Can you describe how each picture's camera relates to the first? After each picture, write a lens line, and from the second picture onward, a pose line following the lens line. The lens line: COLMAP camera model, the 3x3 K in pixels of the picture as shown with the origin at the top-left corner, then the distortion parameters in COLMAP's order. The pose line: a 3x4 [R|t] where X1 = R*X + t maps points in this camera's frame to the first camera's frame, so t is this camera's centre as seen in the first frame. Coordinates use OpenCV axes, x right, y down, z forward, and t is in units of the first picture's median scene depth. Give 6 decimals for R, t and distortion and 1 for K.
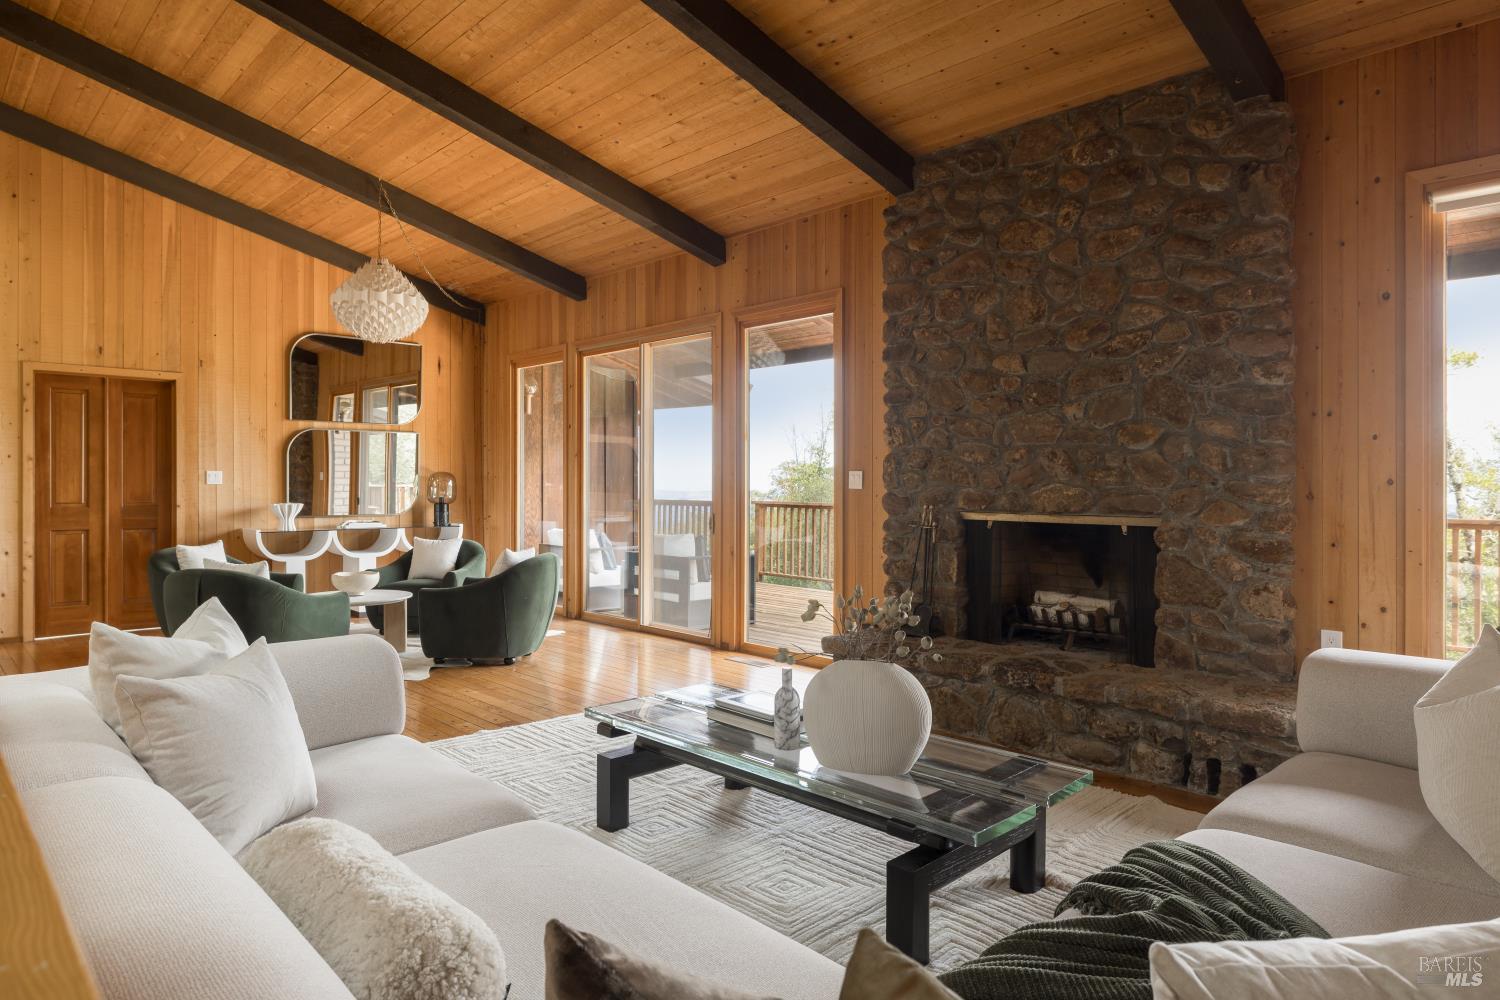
lens RADIAL K [[916.5, 0, 754.5], [0, 916.5, 491.5], [0, 0, 1]] dist [0.004972, 0.002738]
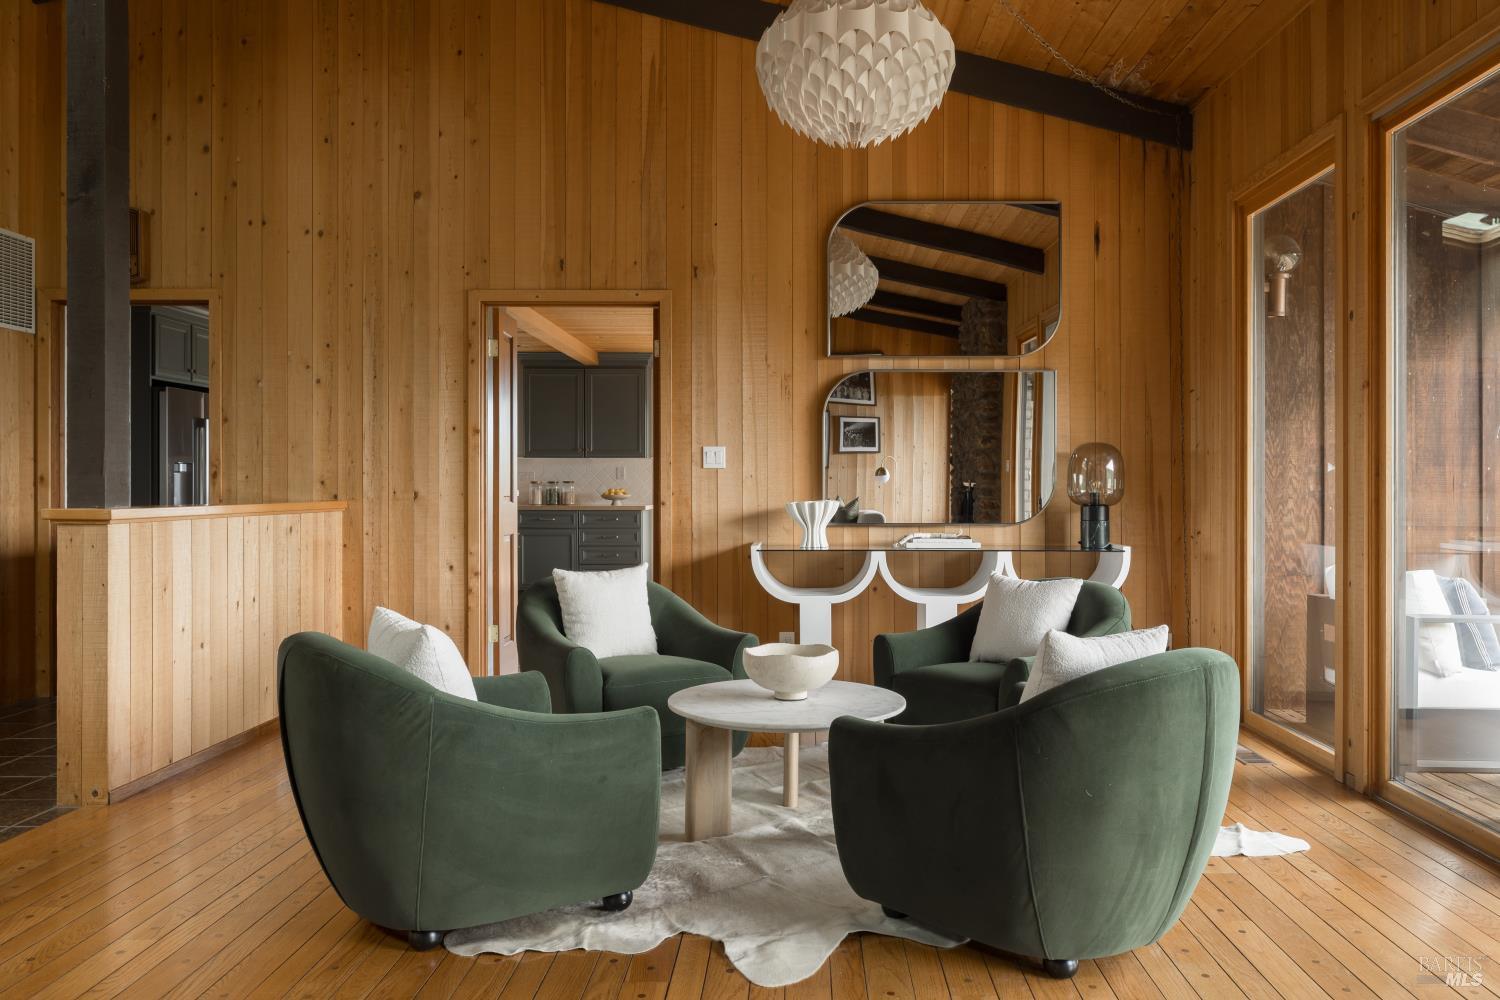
lens RADIAL K [[1130.2, 0, 756.4], [0, 1130.2, 491.4], [0, 0, 1]] dist [-0.011598, 0.003572]
pose [[0.718971, 0.000292, -0.695040, -0.047527], [-0.005083, 0.999975, -0.004838, 0.011194], [0.695021, 0.007011, 0.718955, 0.494149]]
